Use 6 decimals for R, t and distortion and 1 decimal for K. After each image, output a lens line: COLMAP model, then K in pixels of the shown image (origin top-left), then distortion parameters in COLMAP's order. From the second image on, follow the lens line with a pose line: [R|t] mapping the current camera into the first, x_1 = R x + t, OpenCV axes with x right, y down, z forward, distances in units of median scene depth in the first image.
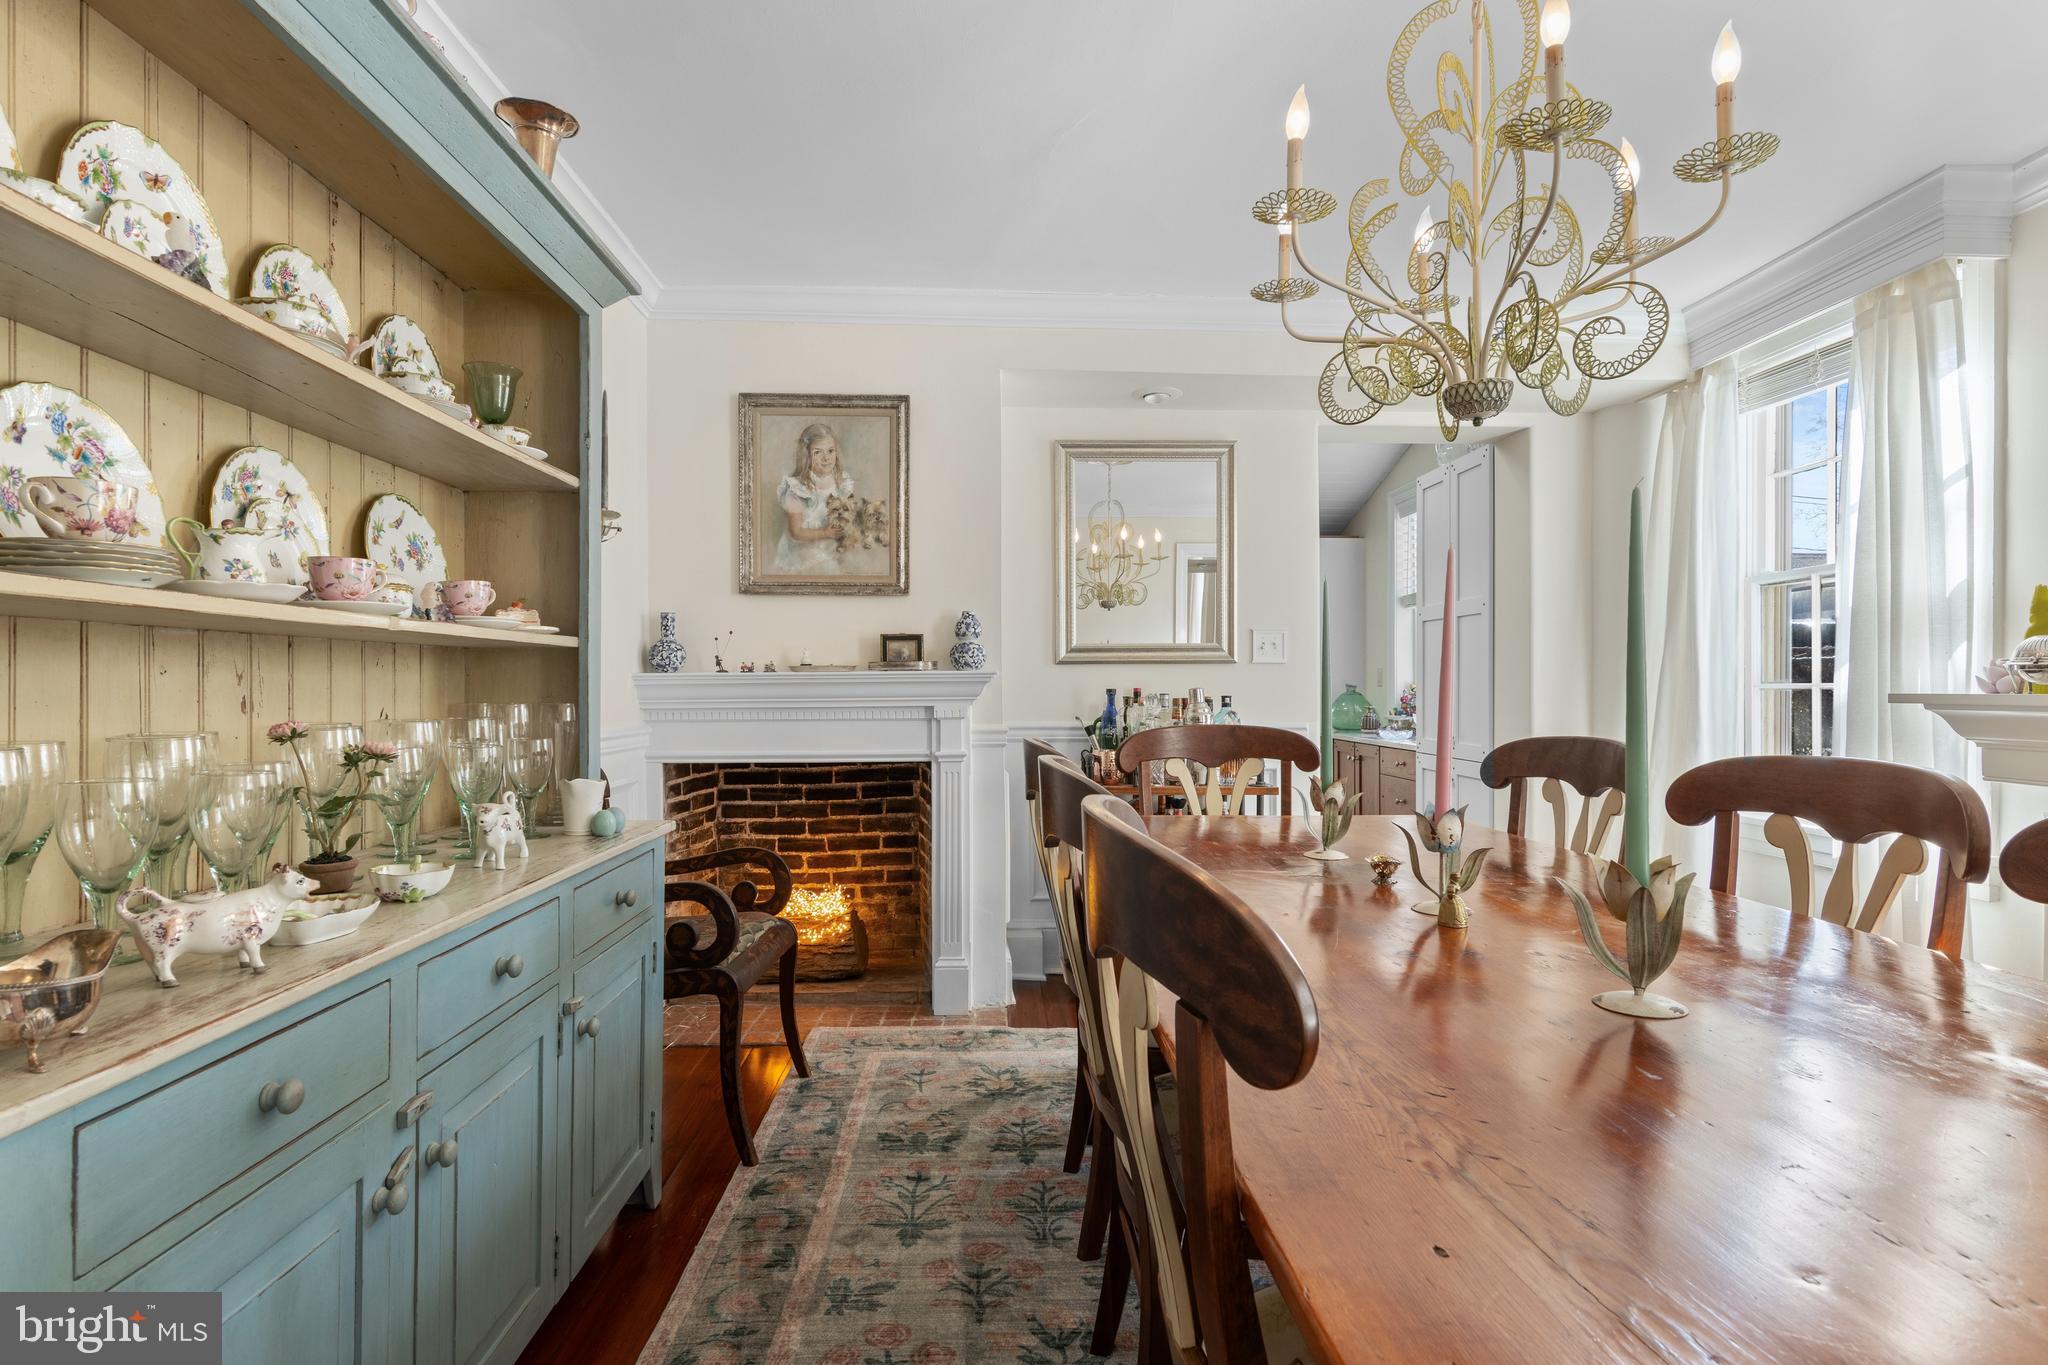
lens RADIAL K [[1040.2, 0, 1024.3], [0, 1040.2, 687.8], [0, 0, 1]] dist [0.011045, -0.004858]
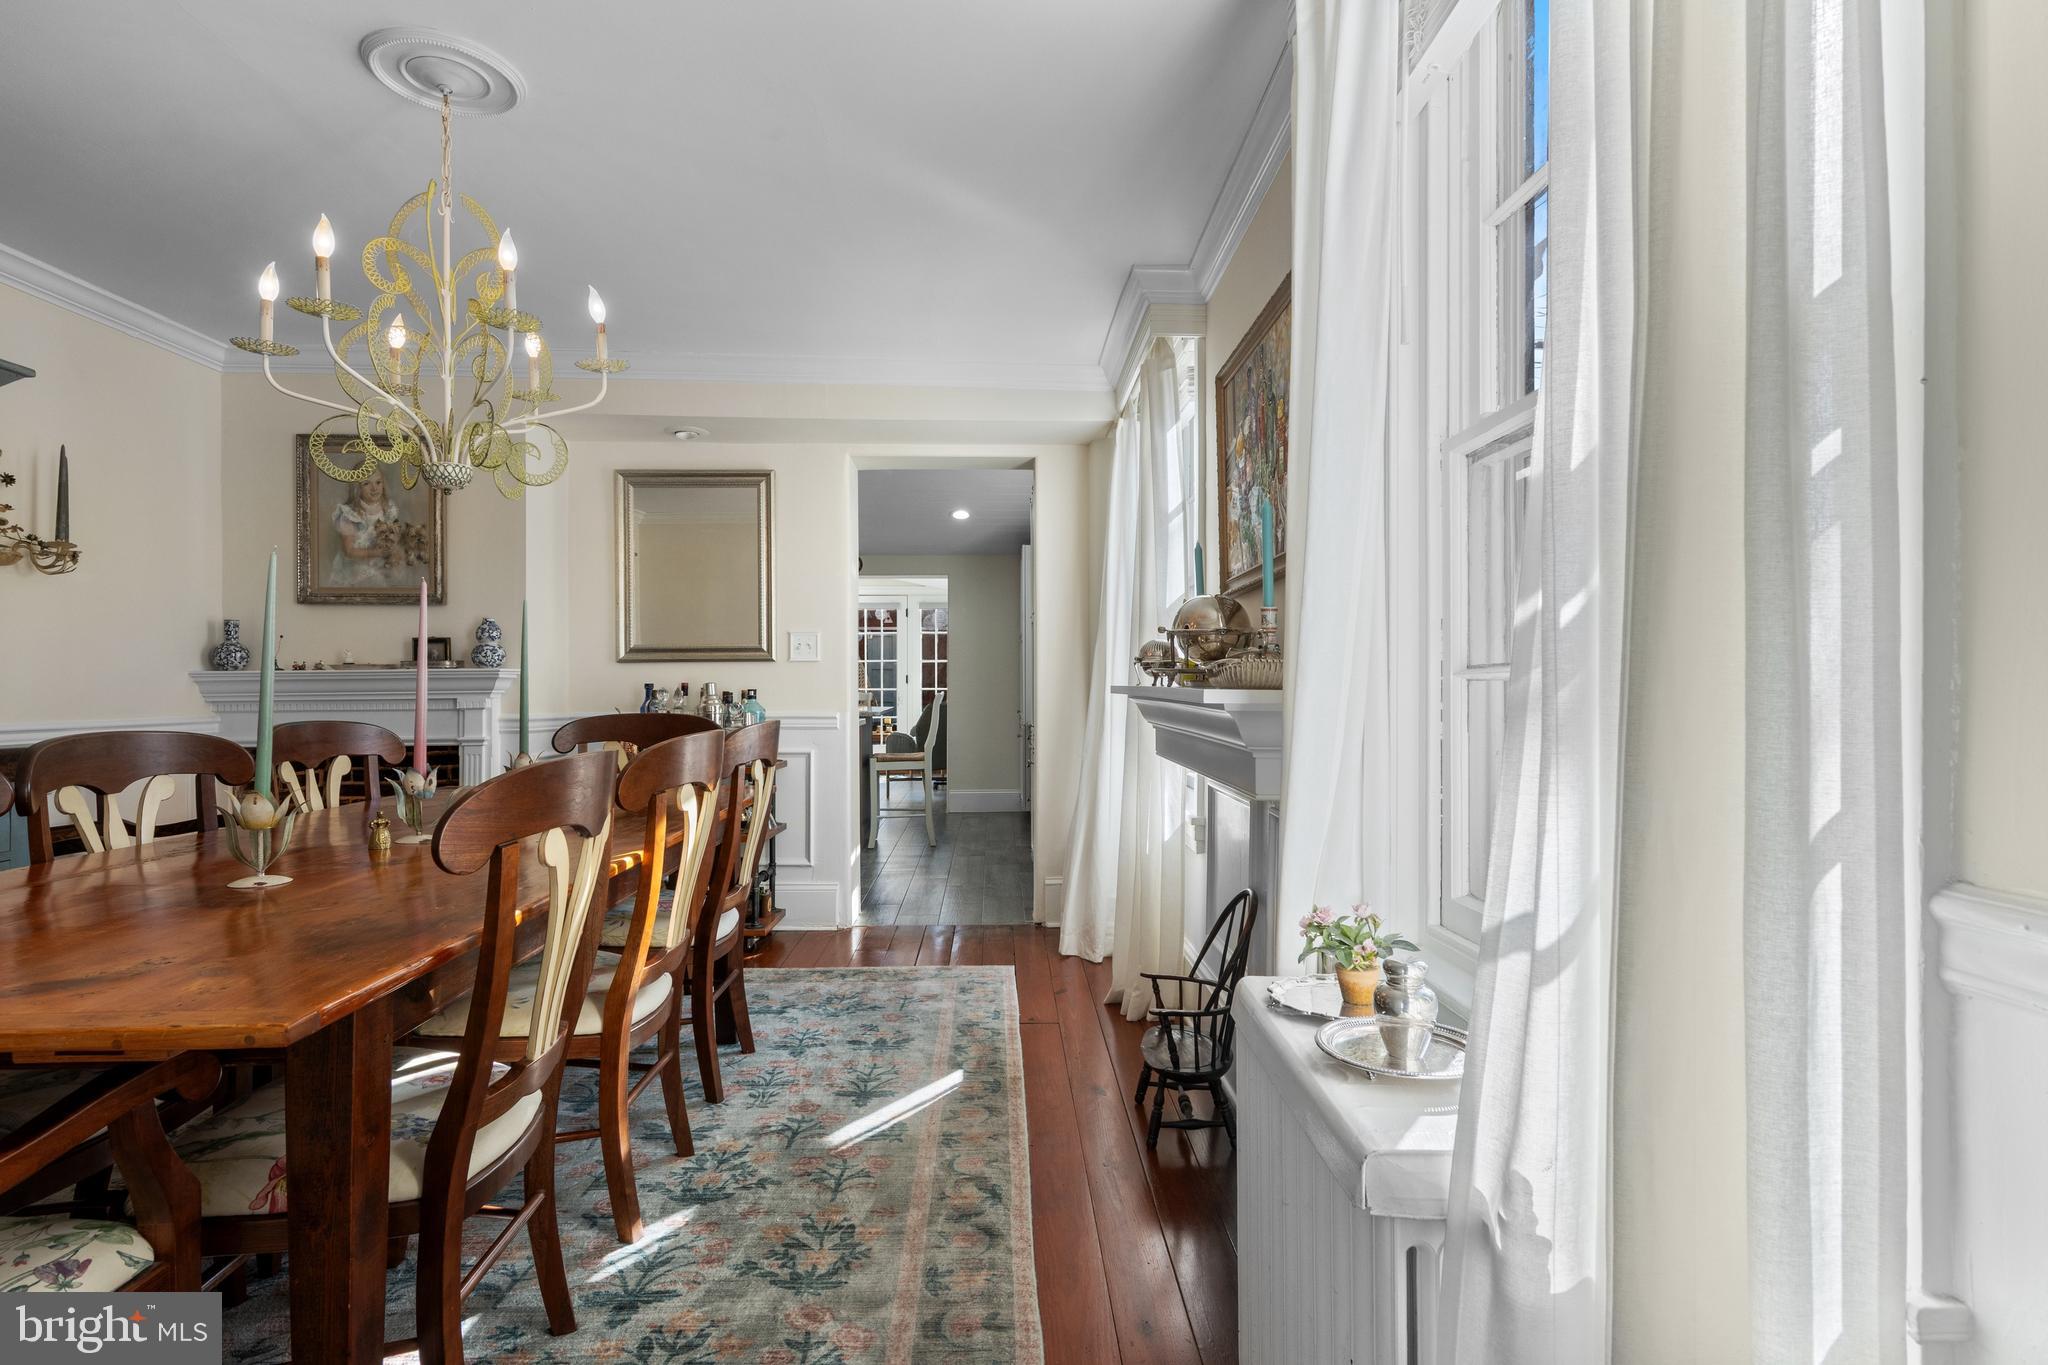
lens RADIAL K [[1040.2, 0, 1025.1], [0, 1040.2, 678.1], [0, 0, 1]] dist [0.011045, -0.004858]
pose [[0.999969, -0.001315, -0.007710, 0.557922], [0.001297, 0.999996, -0.002322, -0.002047], [0.007713, 0.002312, 0.999968, -0.179021]]
